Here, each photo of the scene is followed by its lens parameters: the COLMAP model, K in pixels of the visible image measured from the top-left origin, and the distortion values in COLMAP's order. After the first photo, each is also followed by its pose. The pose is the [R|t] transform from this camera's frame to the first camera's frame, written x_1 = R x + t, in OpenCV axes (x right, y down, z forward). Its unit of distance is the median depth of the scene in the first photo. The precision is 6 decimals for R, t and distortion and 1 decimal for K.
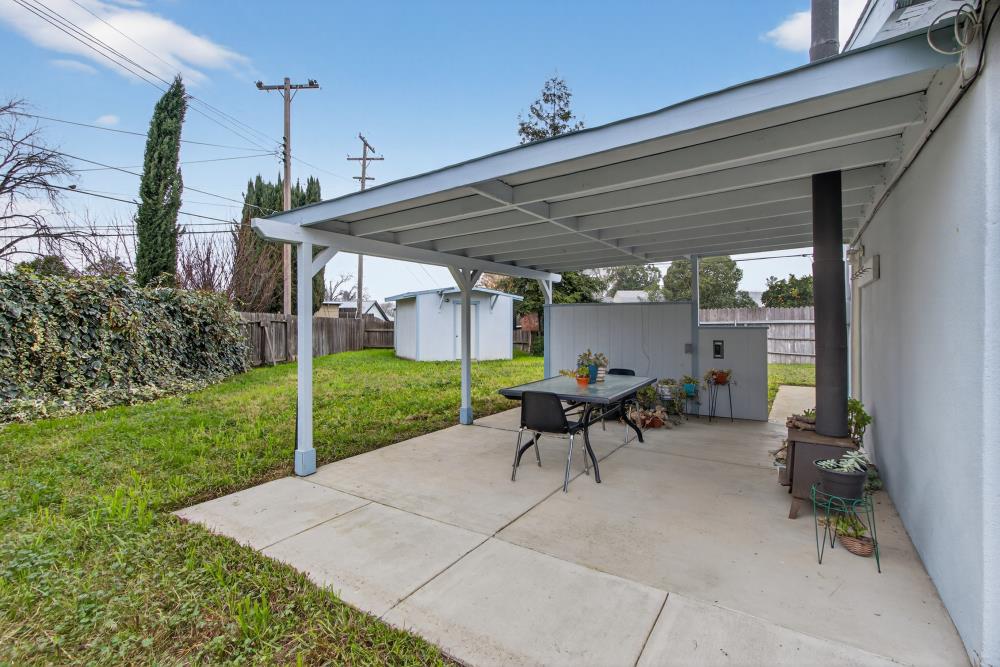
lens RADIAL K [[458.2, 0, 488.1], [0, 458.2, 320.9], [0, 0, 1]] dist [0.000771, 0.004699]
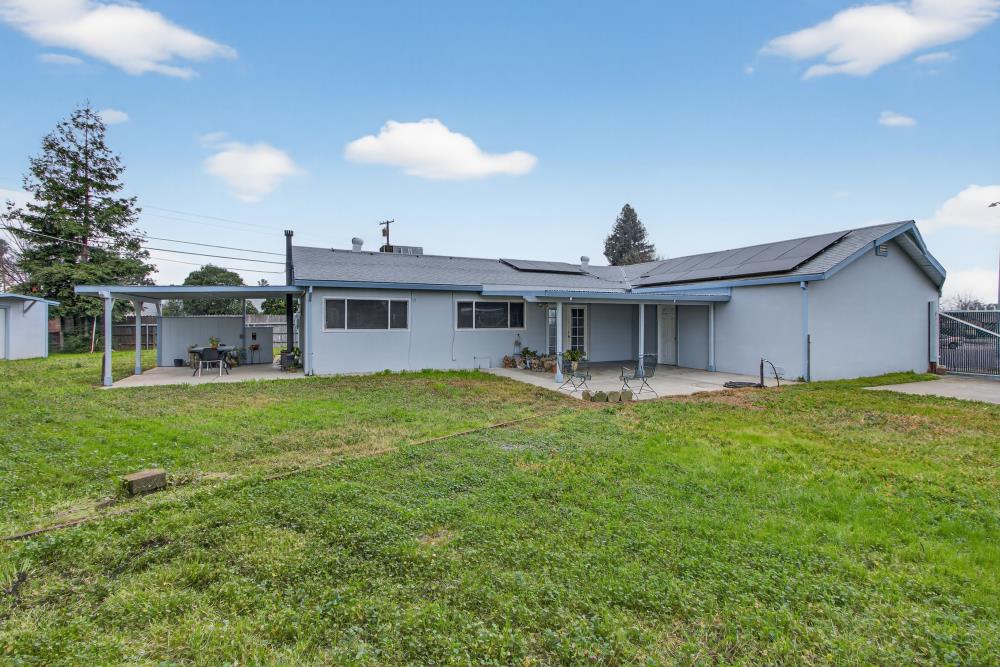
lens RADIAL K [[467.7, 0, 502.9], [0, 467.7, 325.9], [0, 0, 1]] dist [0.002868, 0.001592]
pose [[0.516207, -0.007438, 0.856431, -0.351022], [-0.001012, 0.999956, 0.009295, -0.006720], [-0.856463, -0.005665, 0.516177, -0.525921]]
